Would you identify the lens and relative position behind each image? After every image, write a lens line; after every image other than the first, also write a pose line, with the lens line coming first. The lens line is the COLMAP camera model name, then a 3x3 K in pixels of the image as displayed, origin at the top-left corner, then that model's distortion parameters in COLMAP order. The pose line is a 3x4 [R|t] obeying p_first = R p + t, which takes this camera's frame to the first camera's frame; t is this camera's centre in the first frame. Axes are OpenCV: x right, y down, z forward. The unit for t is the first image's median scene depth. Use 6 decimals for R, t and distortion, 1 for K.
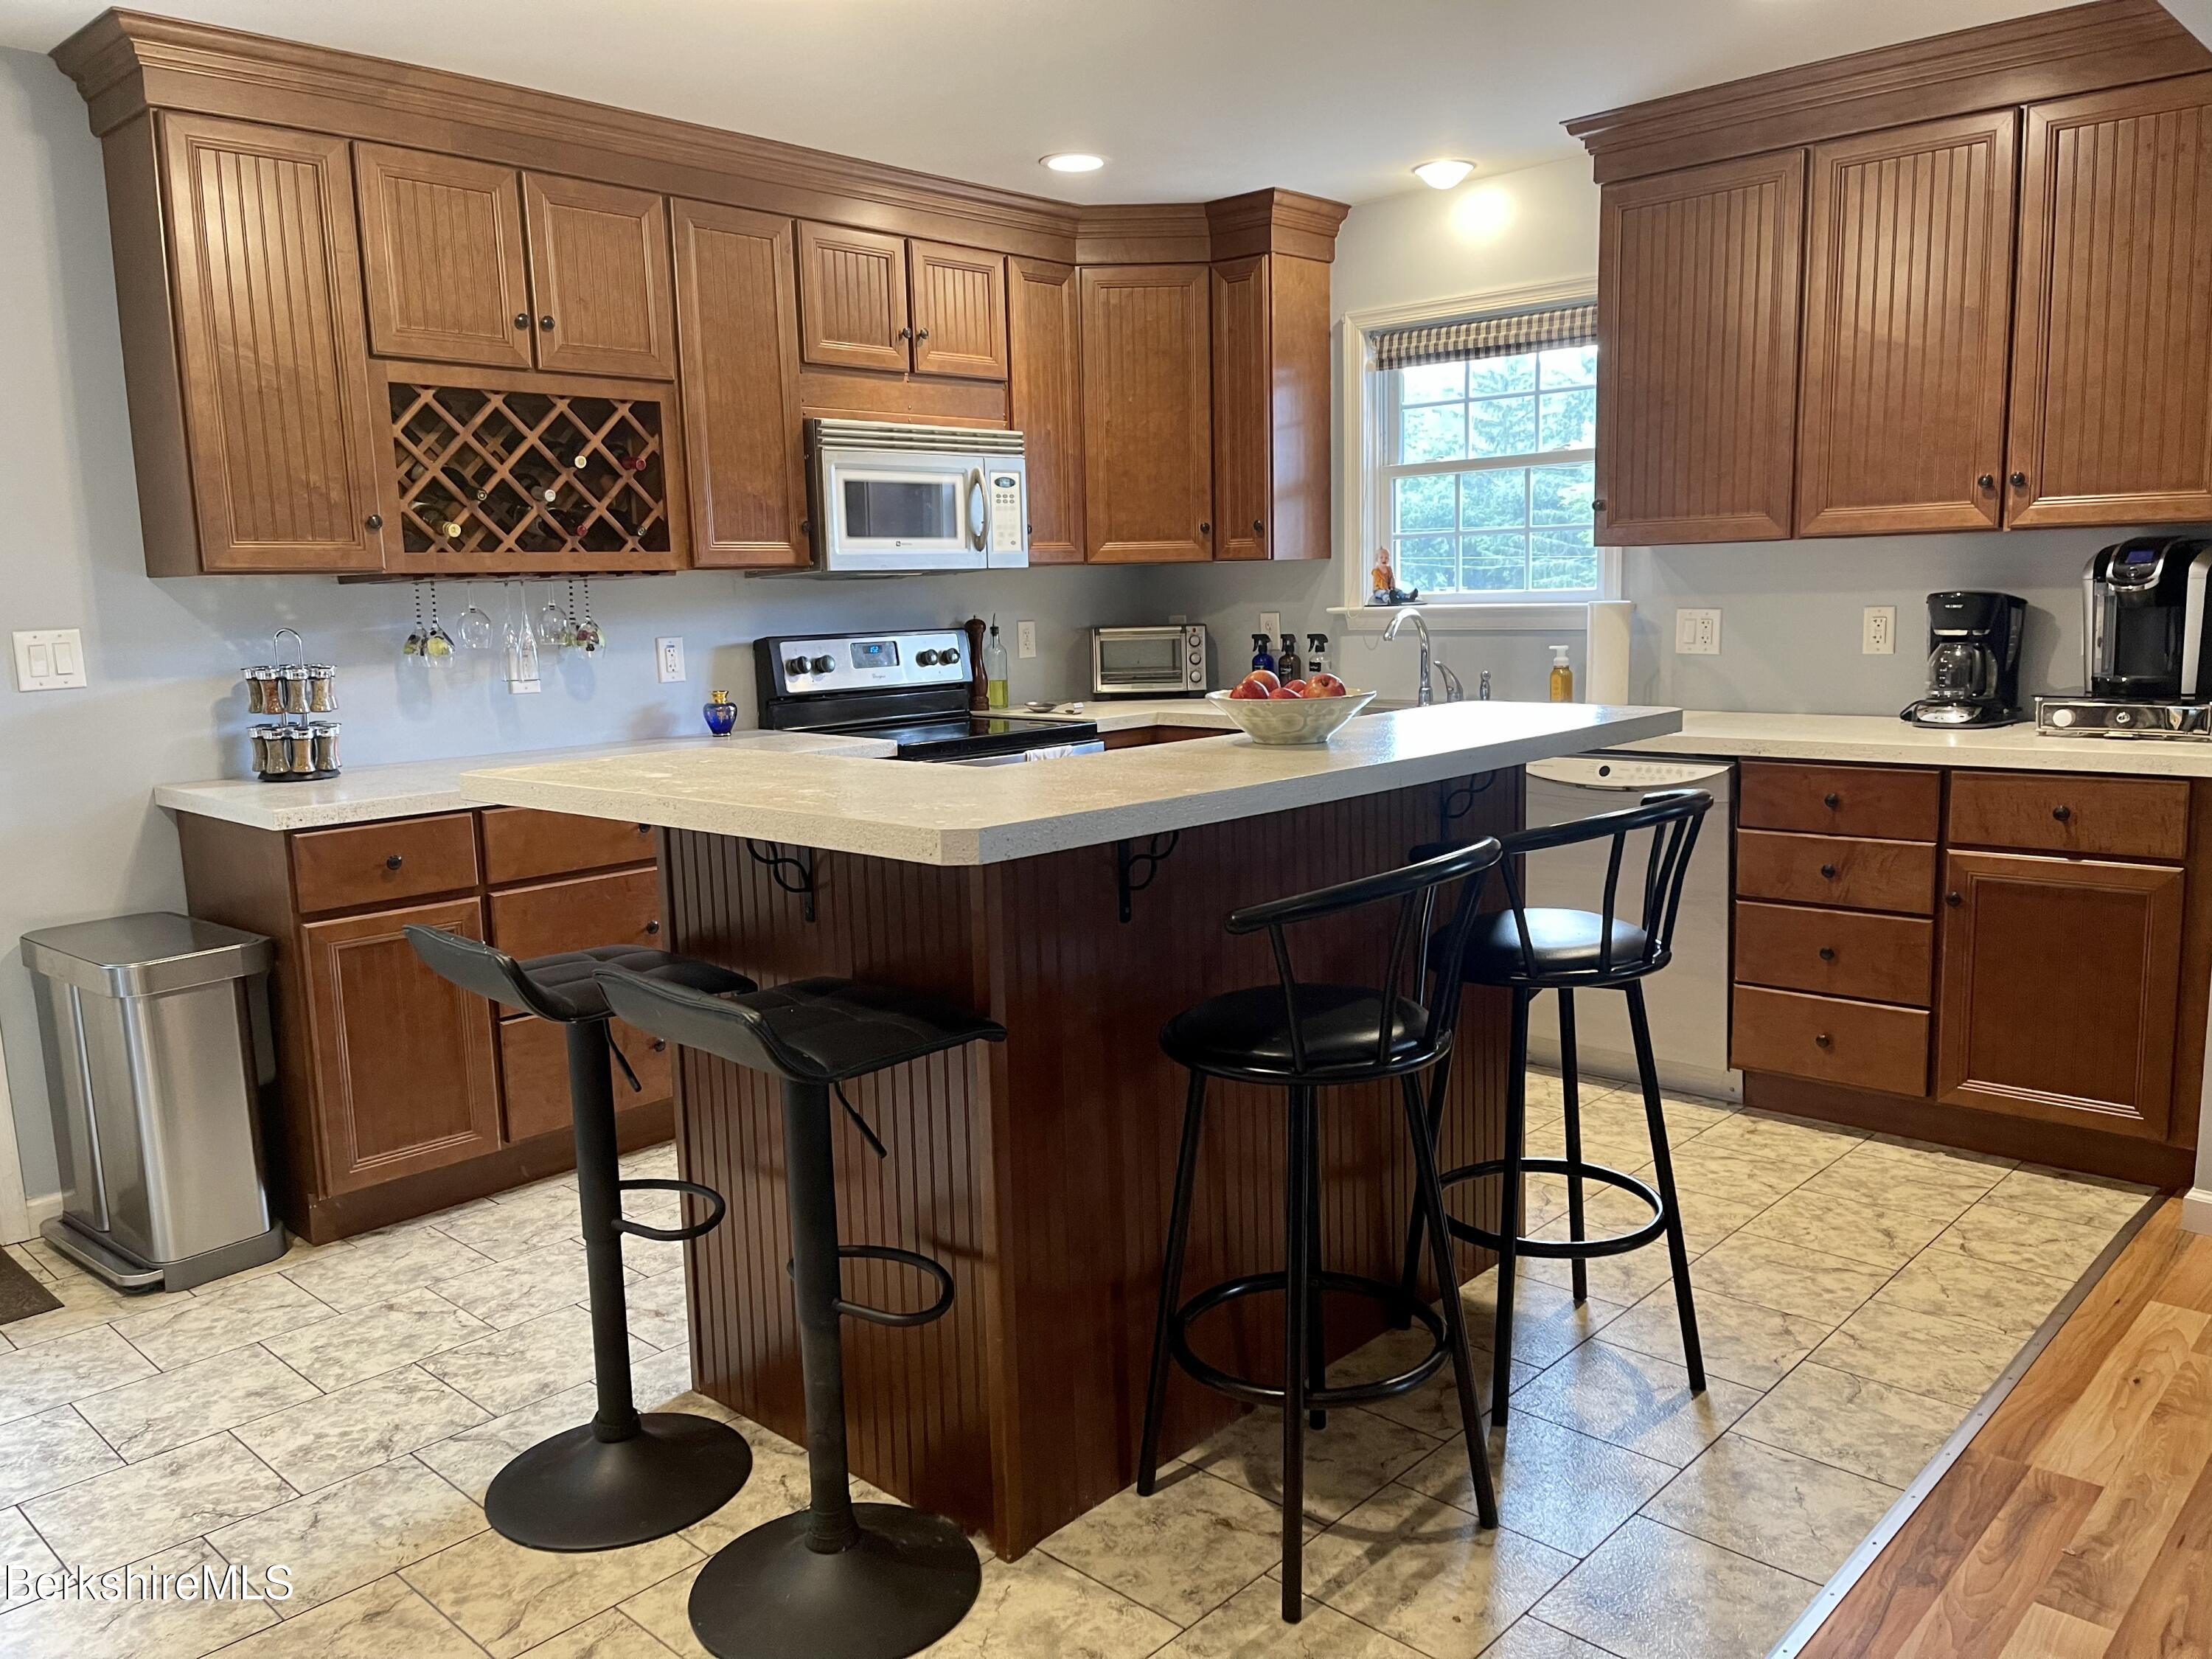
lens RADIAL K [[1677.6, 0, 1122.2], [0, 1677.6, 831.0], [0, 0, 1]] dist [0.068254, -0.087069]
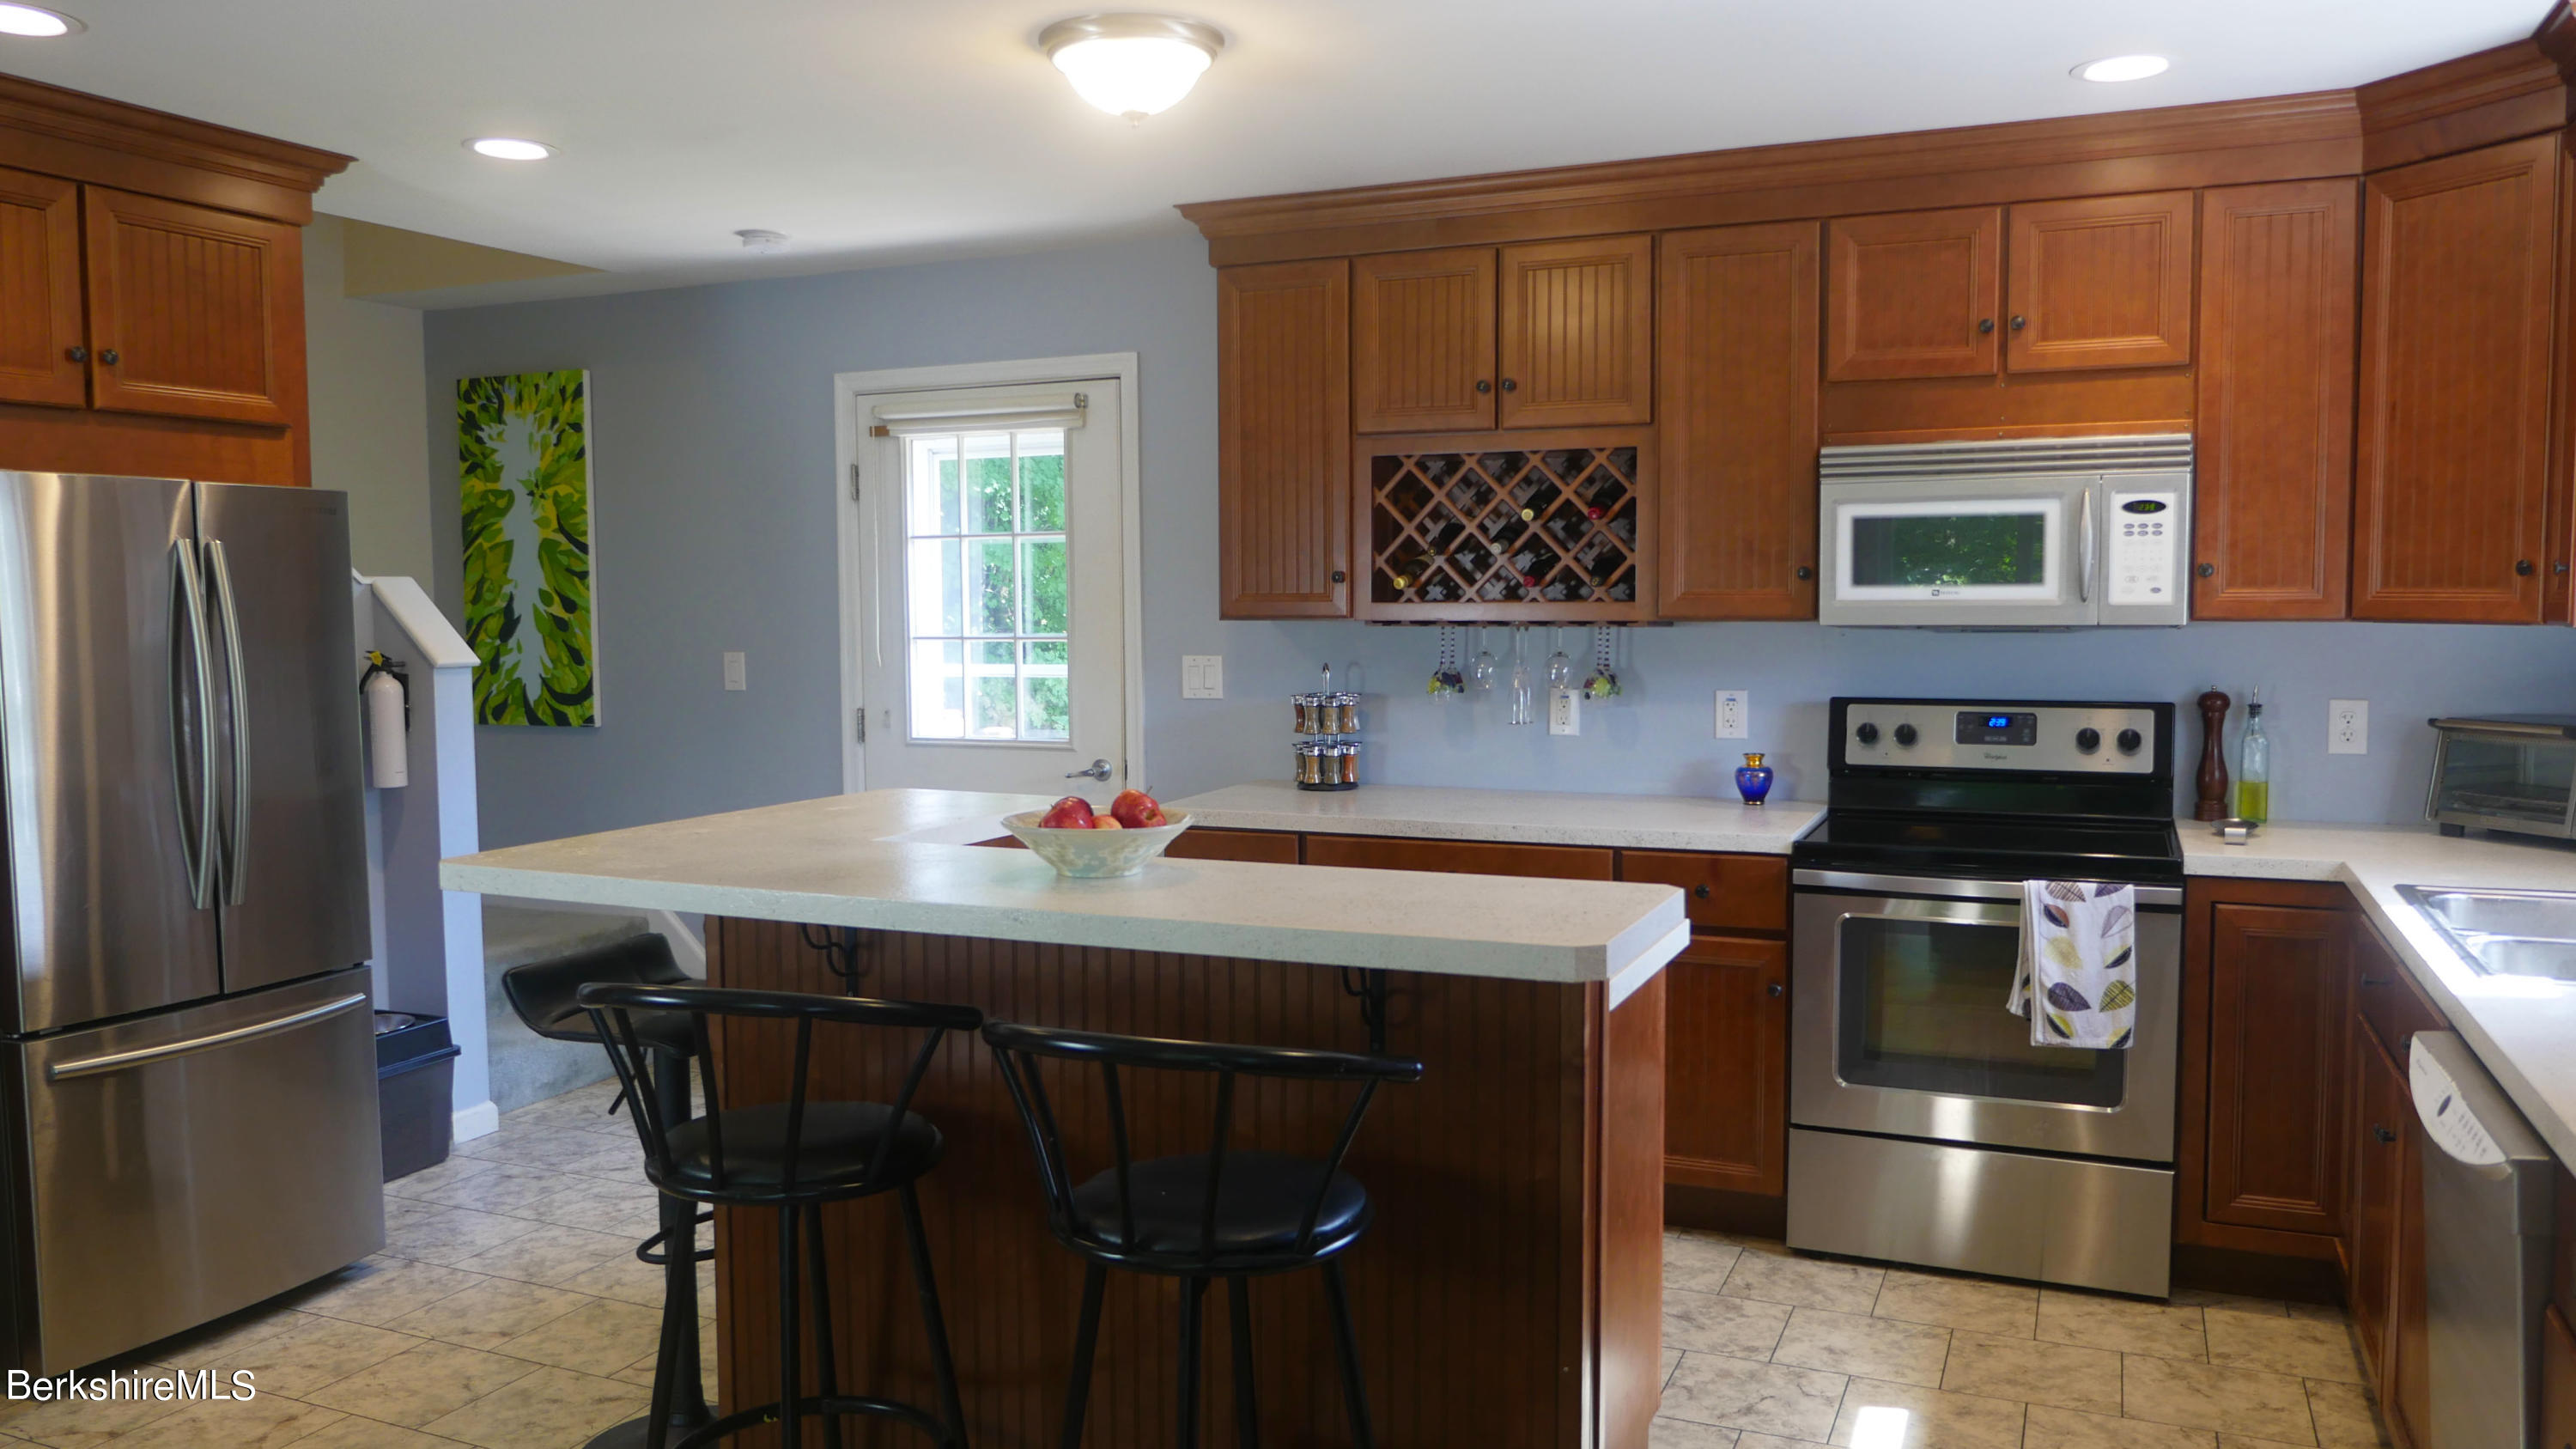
lens RADIAL K [[1873.6, 0, 1276.5], [0, 1873.6, 719.7], [0, 0, 1]] dist [-0.021421, 0.002527]
pose [[0.320530, 0.086124, -0.943315, 0.655256], [-0.142687, 0.988885, 0.041801, -0.114427], [0.936430, 0.121200, 0.329256, 0.472761]]
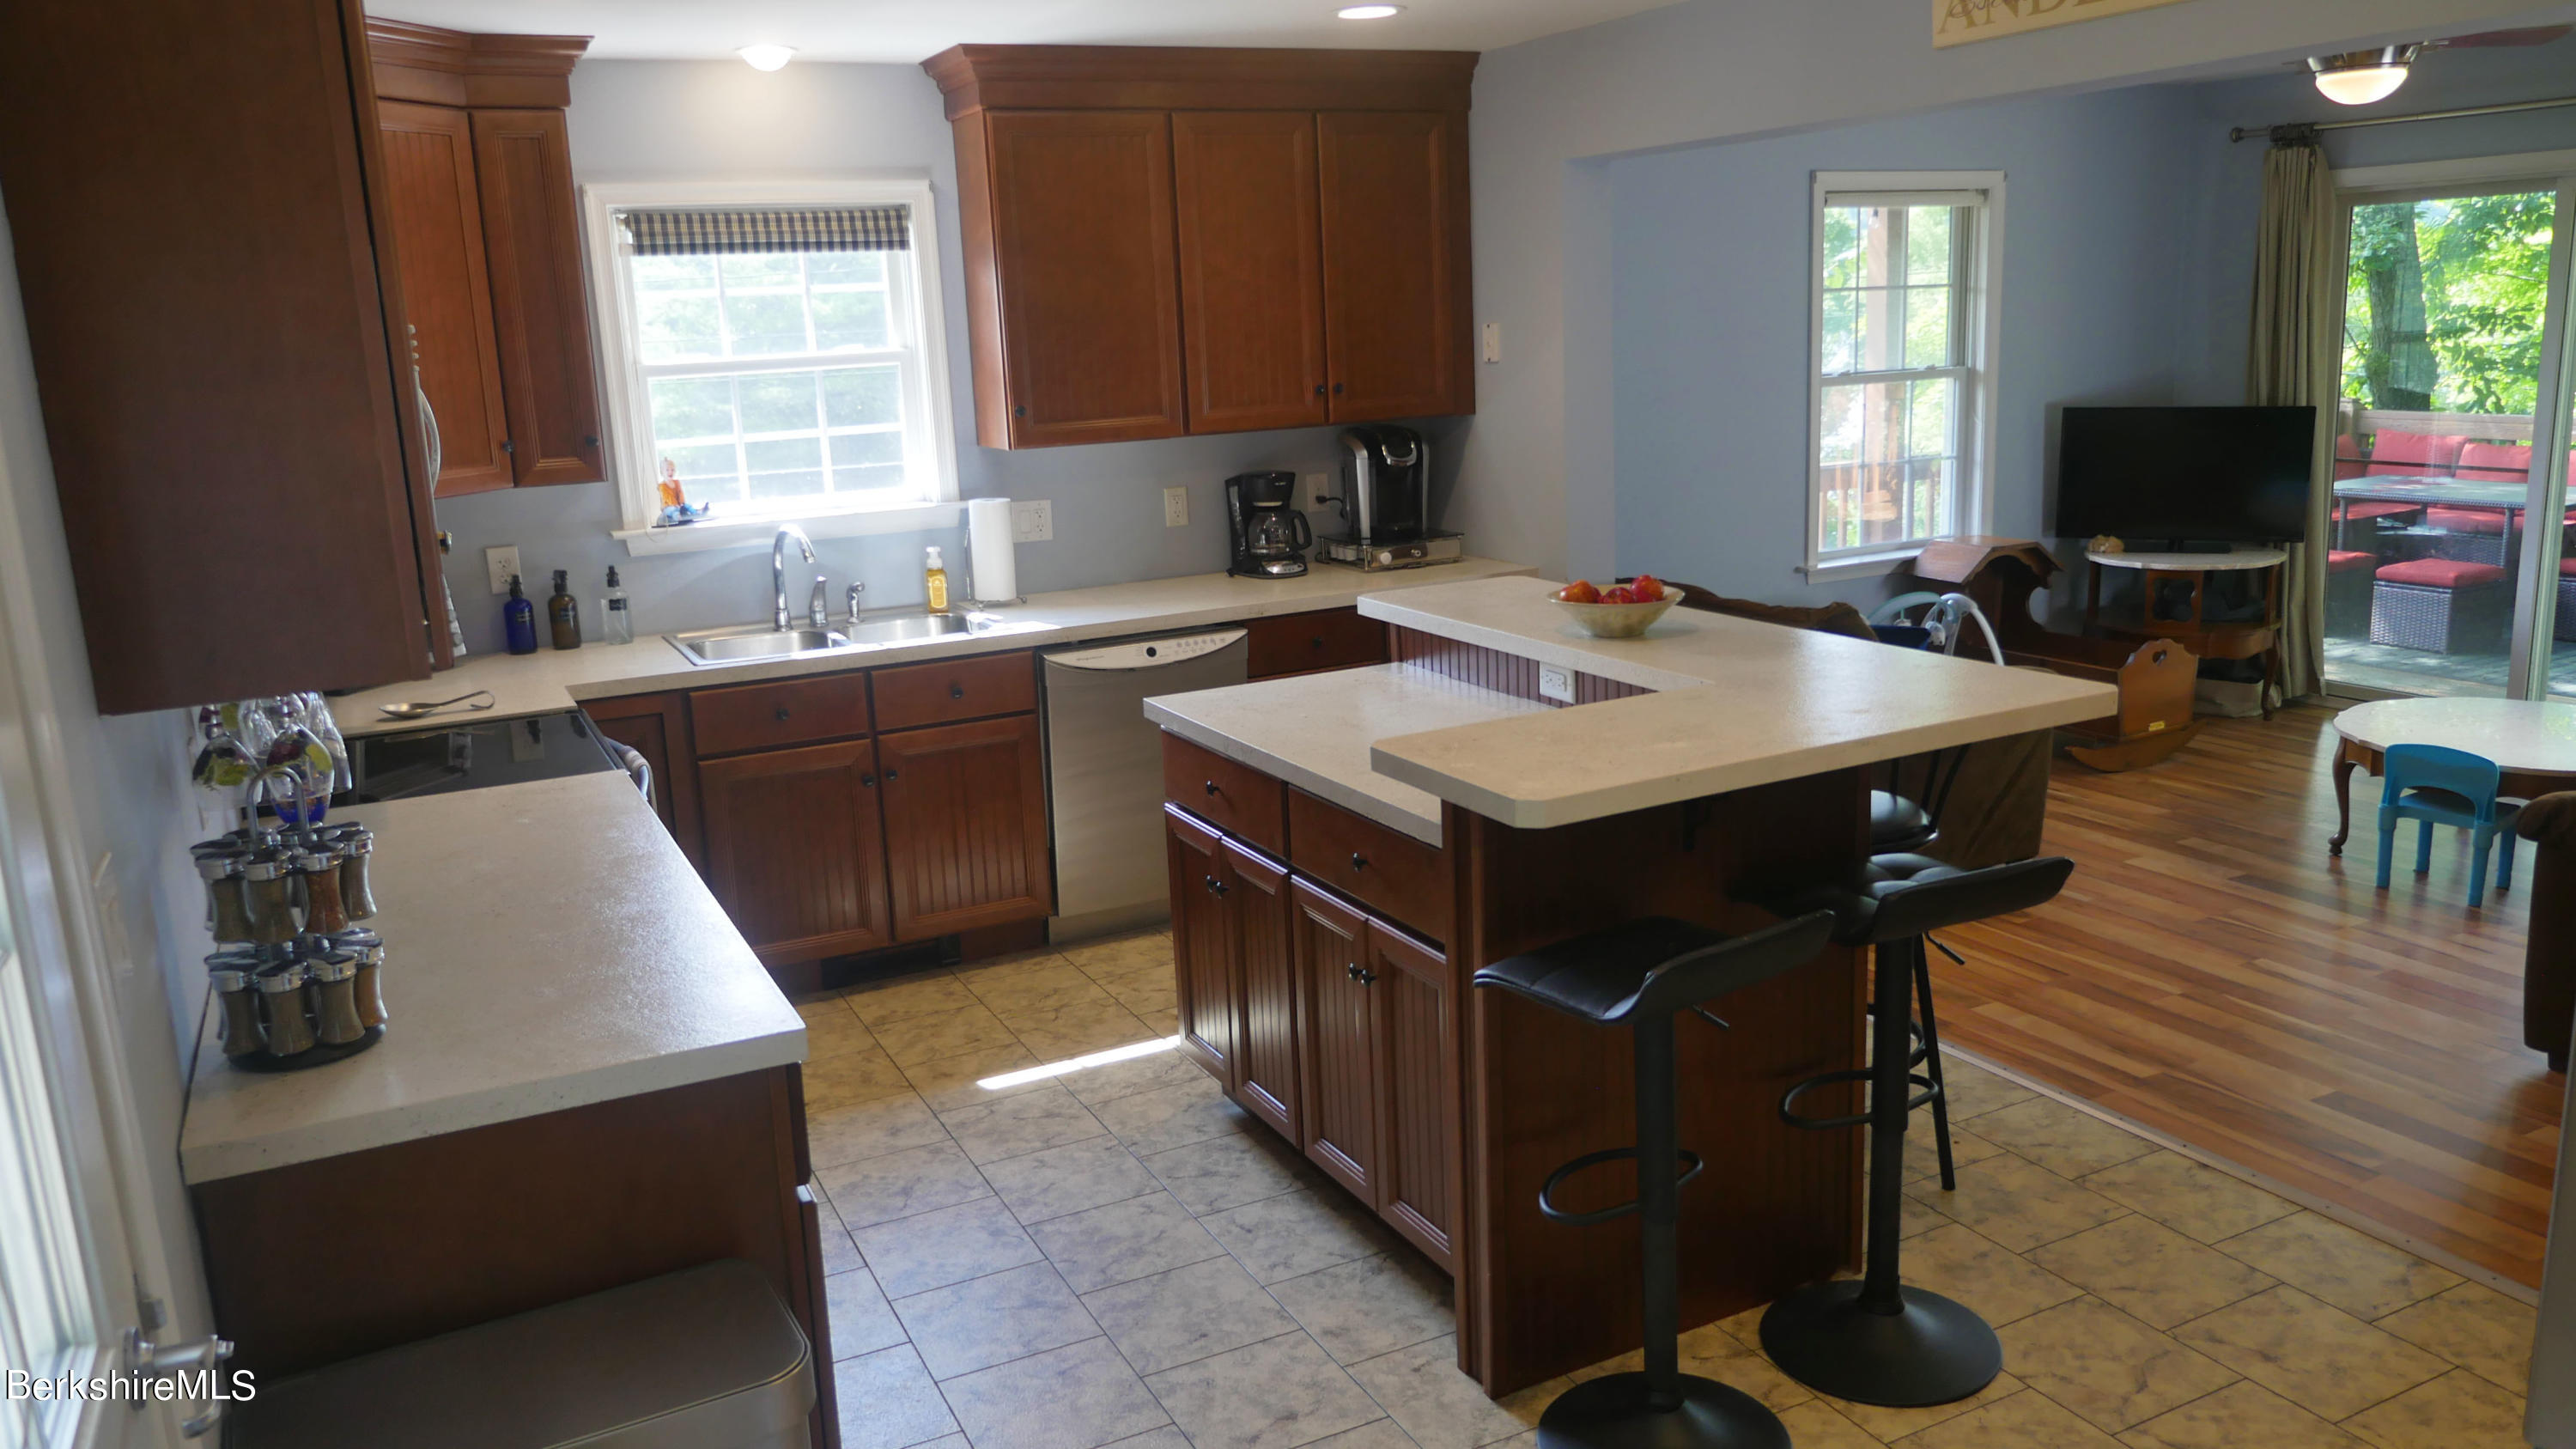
lens RADIAL K [[1873.6, 0, 1268.1], [0, 1873.6, 731.5], [0, 0, 1]] dist [-0.021421, 0.002527]
pose [[0.354638, -0.187123, 0.916088, -0.793159], [0.175253, 0.975708, 0.131457, -0.127978], [-0.918432, 0.113927, 0.378817, 0.452348]]
